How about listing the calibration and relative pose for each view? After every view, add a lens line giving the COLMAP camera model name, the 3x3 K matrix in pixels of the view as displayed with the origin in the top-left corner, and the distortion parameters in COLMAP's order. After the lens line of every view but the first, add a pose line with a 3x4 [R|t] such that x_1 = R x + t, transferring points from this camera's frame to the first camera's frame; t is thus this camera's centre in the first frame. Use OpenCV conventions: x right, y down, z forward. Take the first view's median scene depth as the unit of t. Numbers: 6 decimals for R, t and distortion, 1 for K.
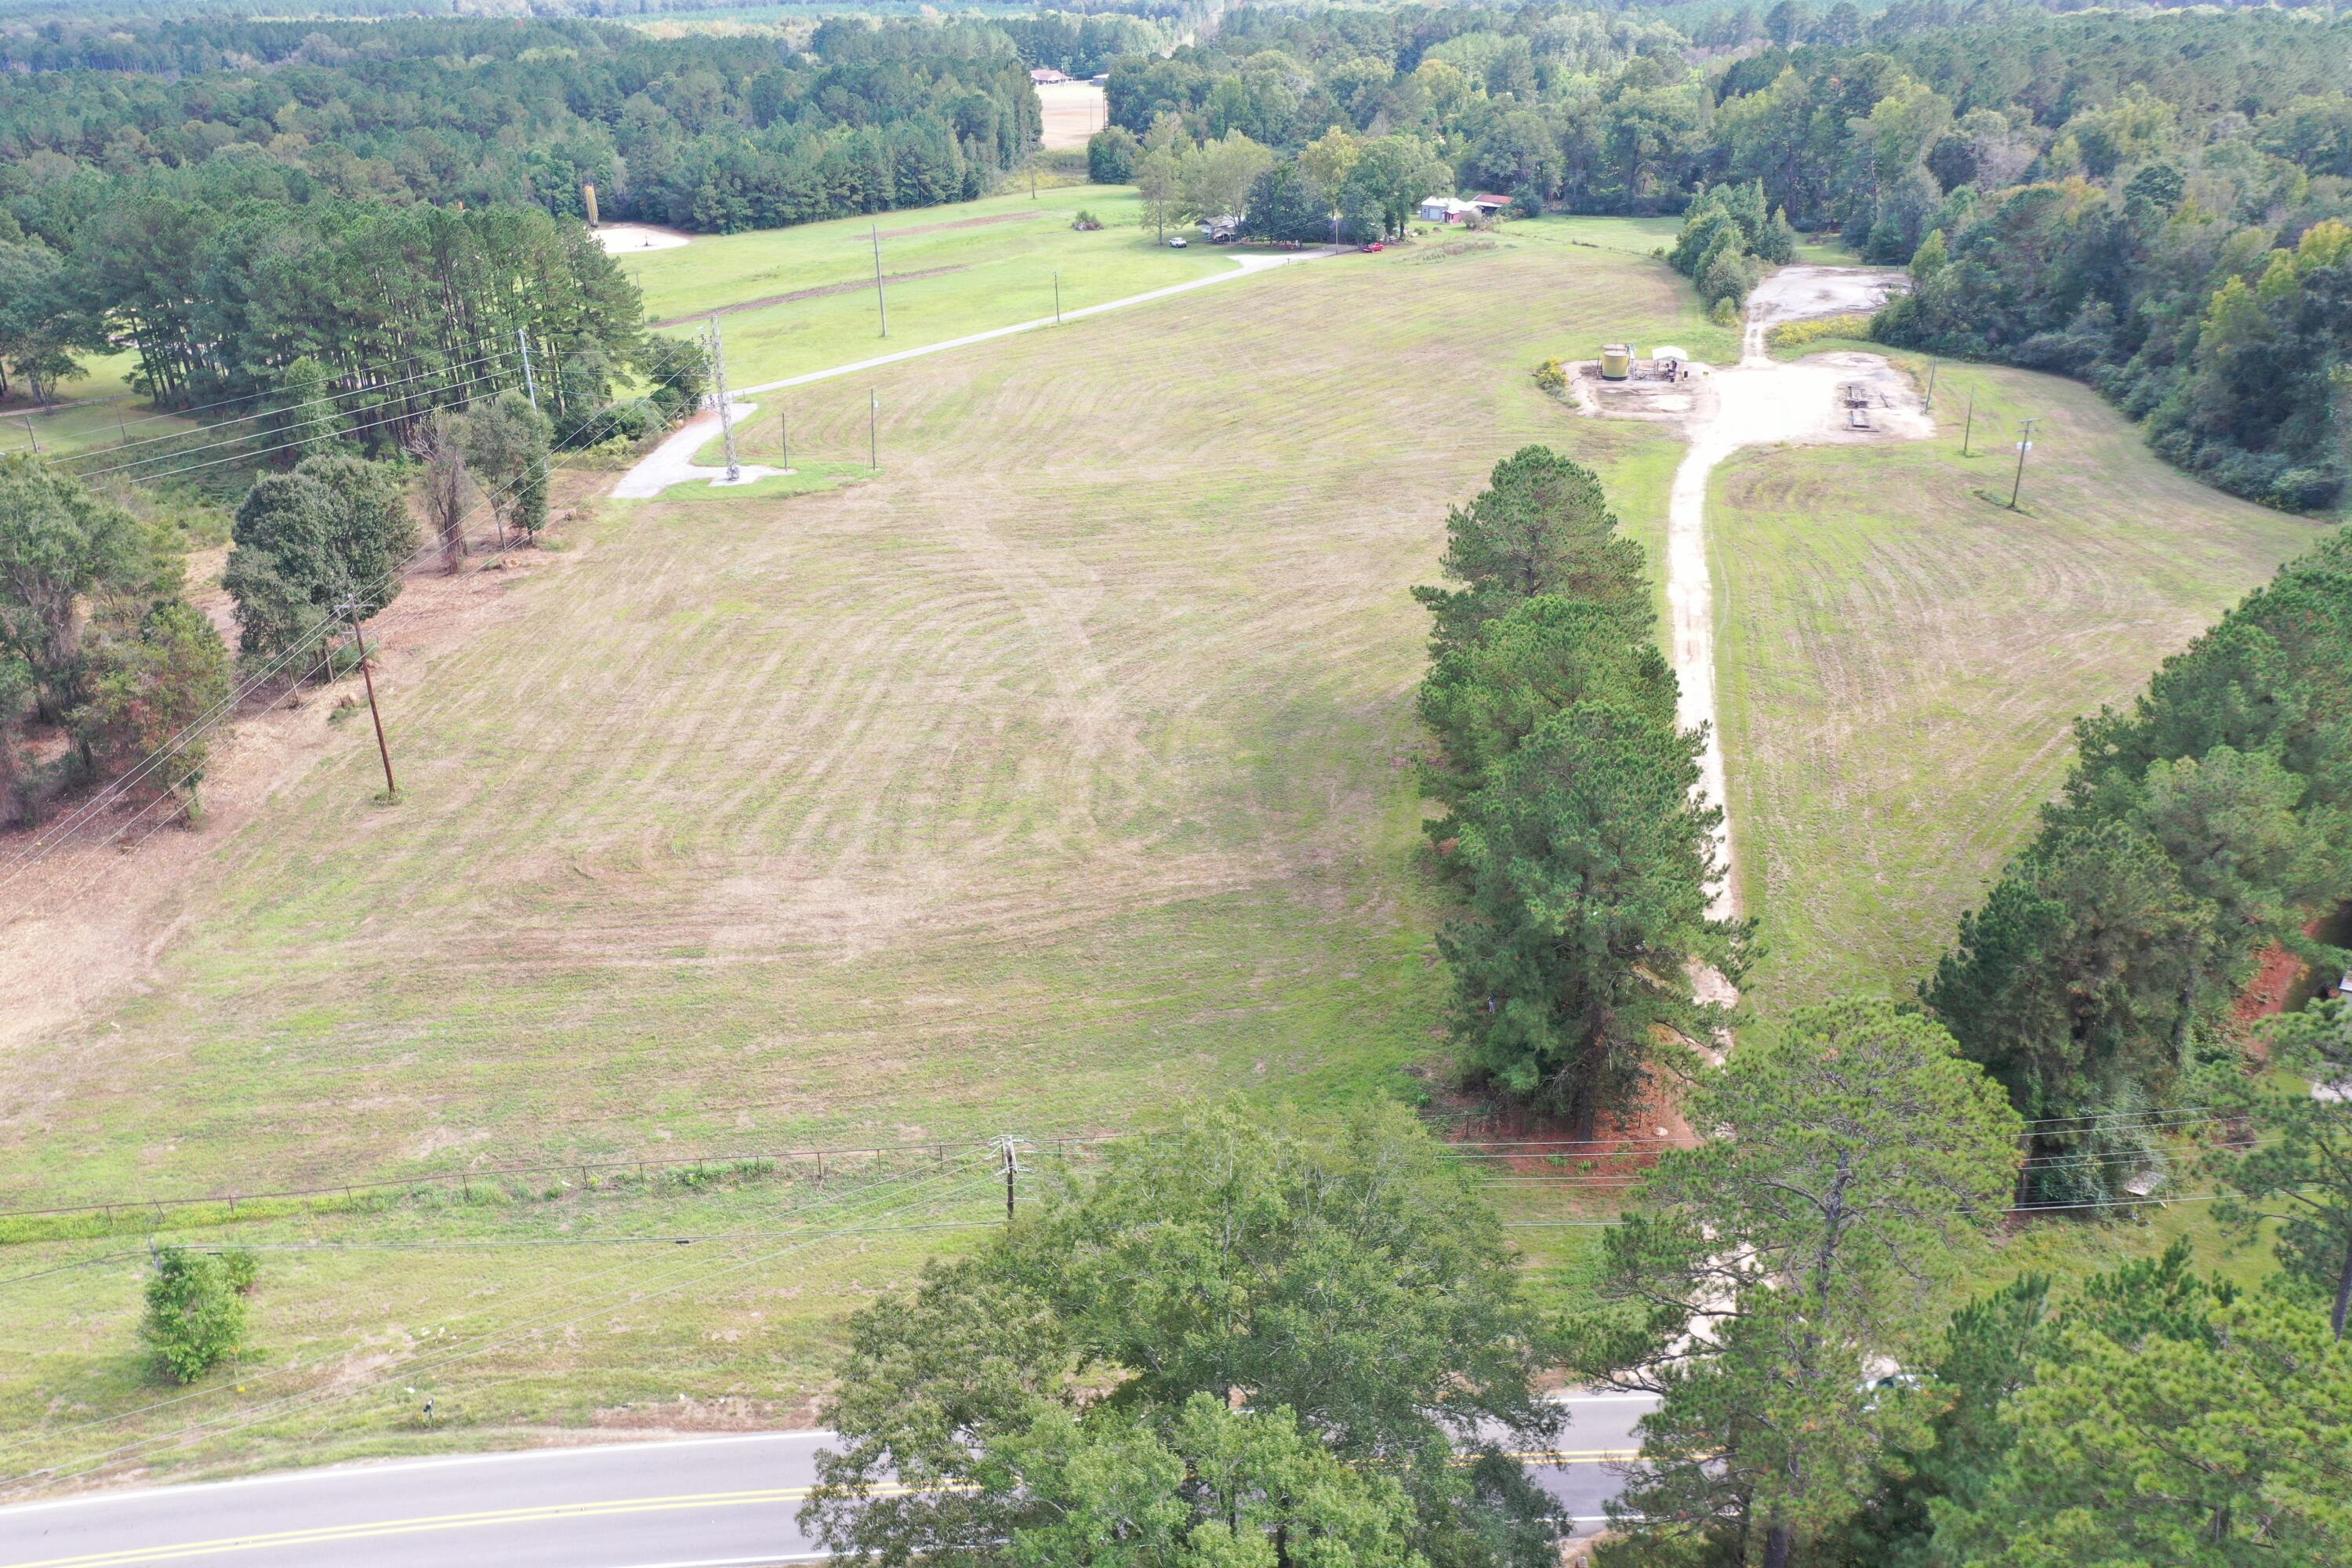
lens RADIAL K [[1844.8, 0, 1169.6], [0, 1844.8, 792.7], [0, 0, 1]] dist [-0.017411, -0.001871]
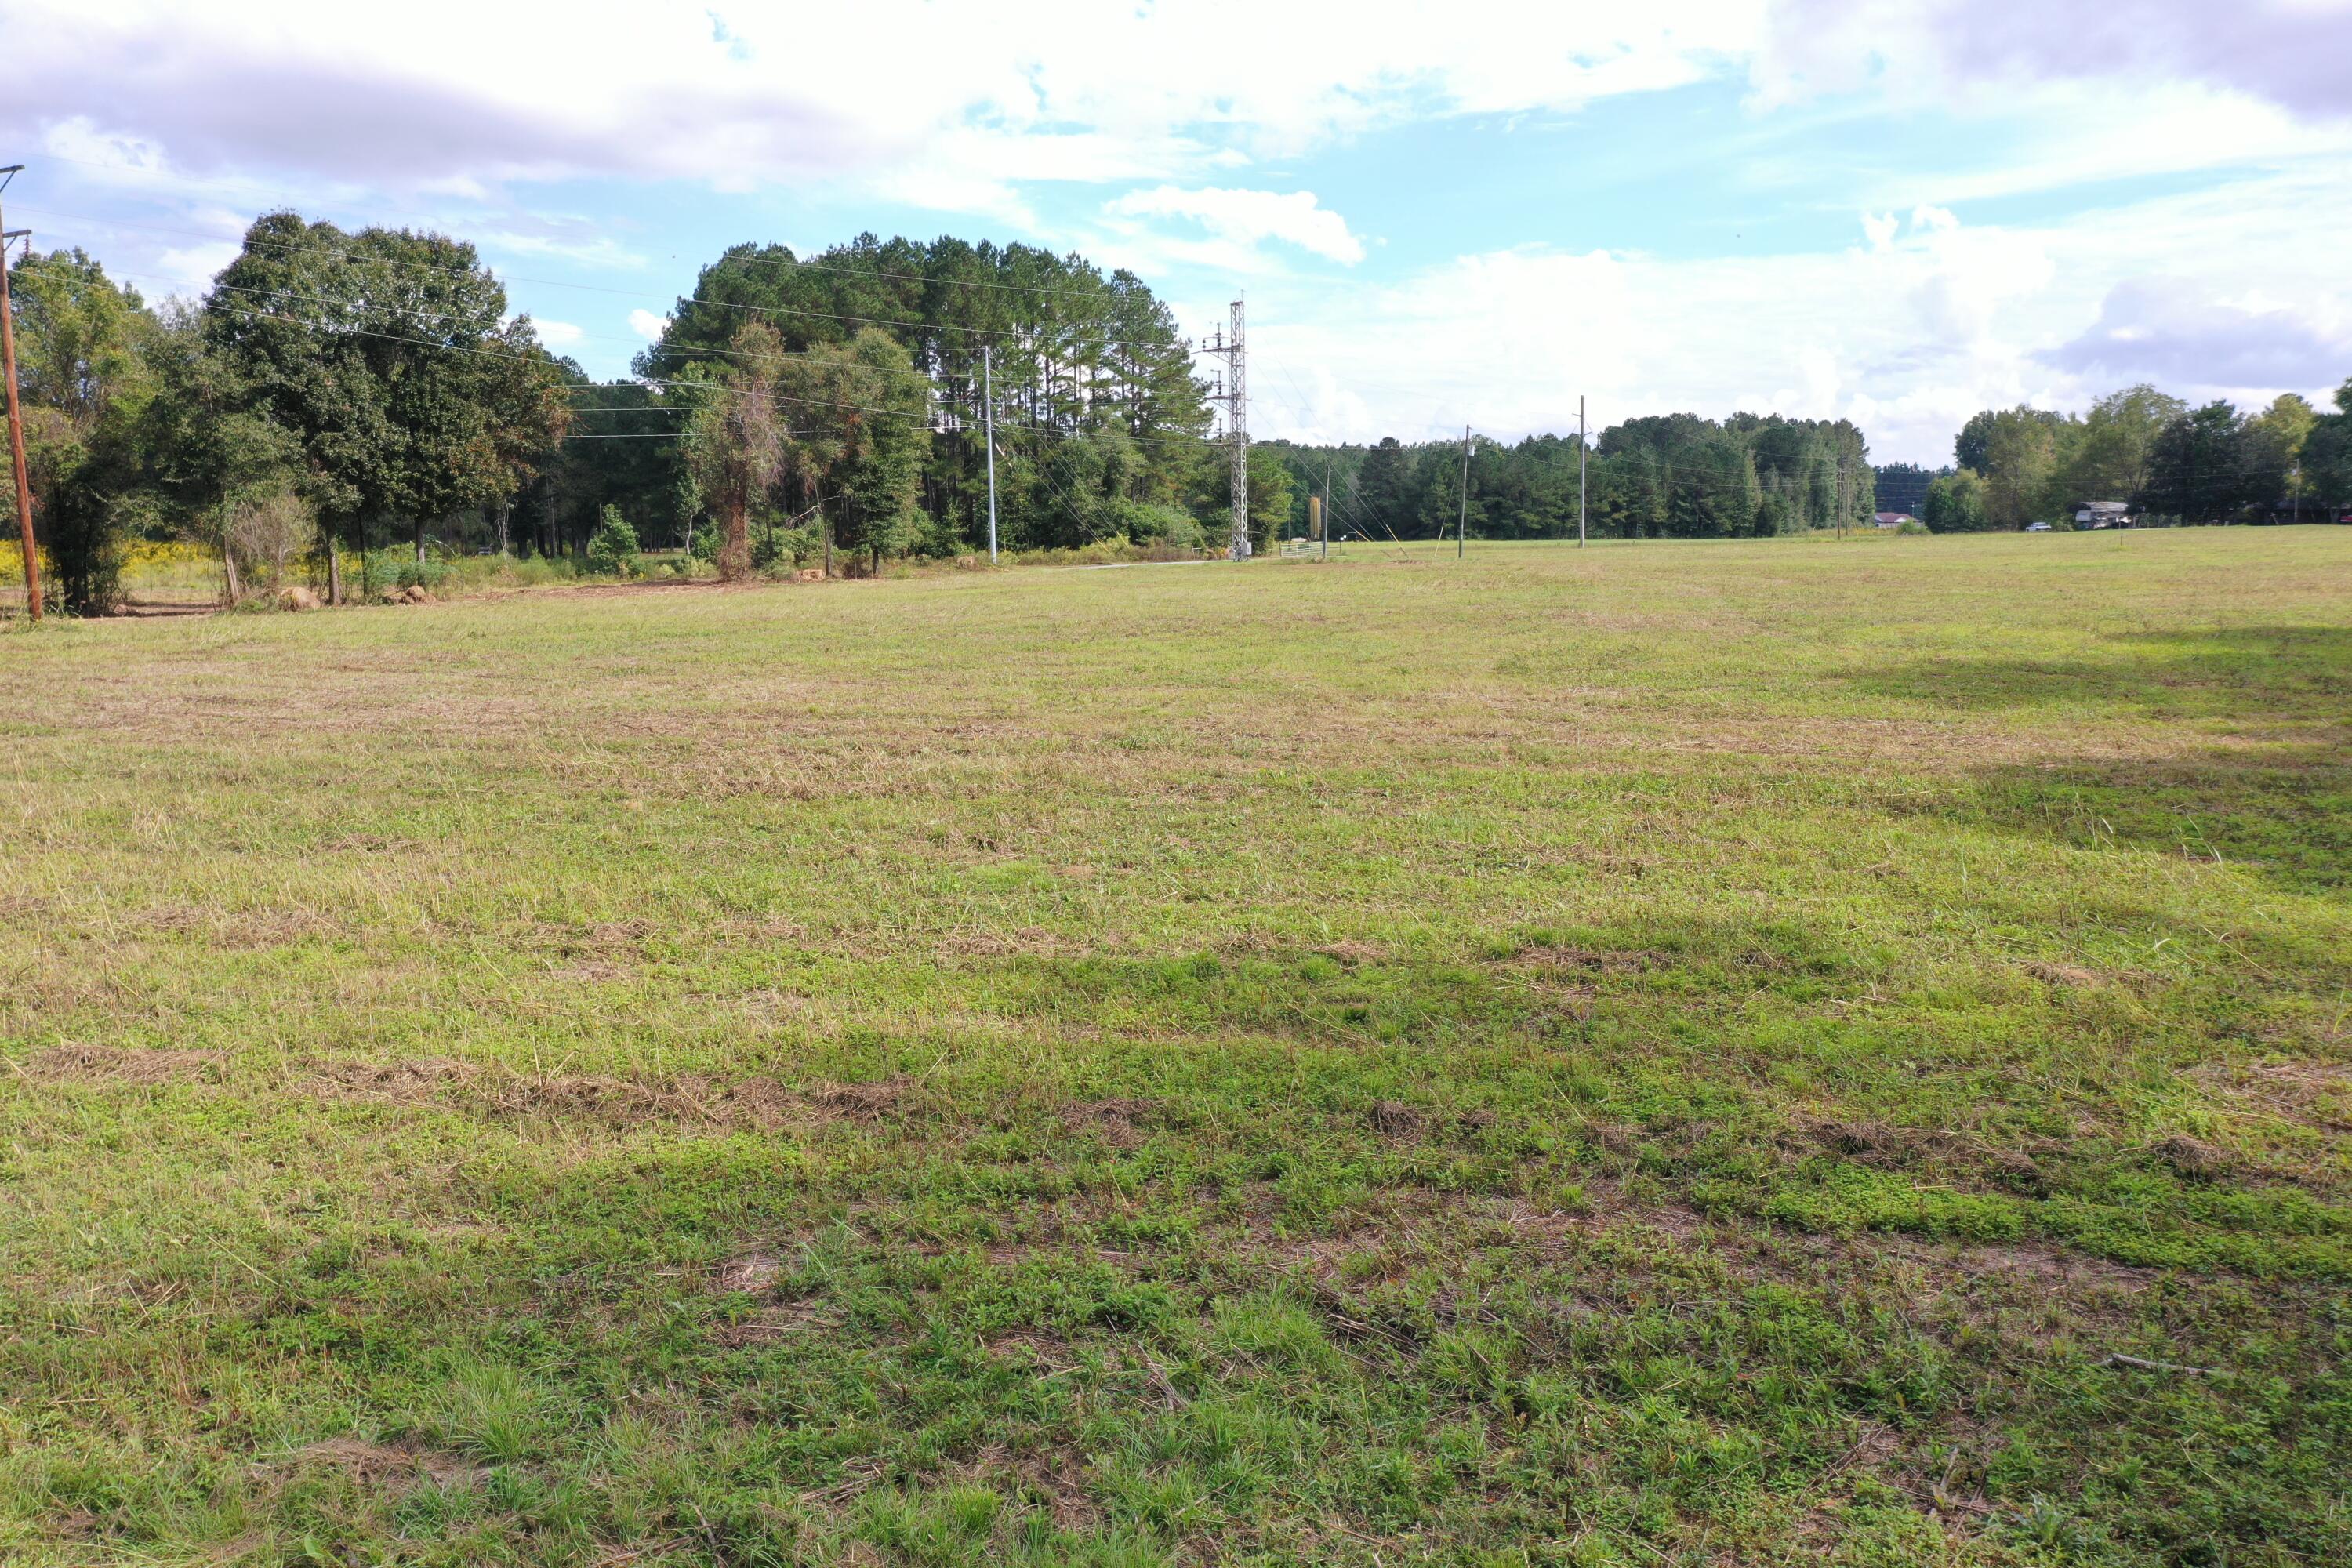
lens RADIAL K [[1844.8, 0, 1172.8], [0, 1844.8, 784.7], [0, 0, 1]] dist [-0.017411, -0.001871]
pose [[0.903151, 0.068829, -0.423771, 0.019199], [-0.186648, 0.951852, -0.243188, 0.068872], [0.386629, 0.298731, 0.872512, 0.515596]]
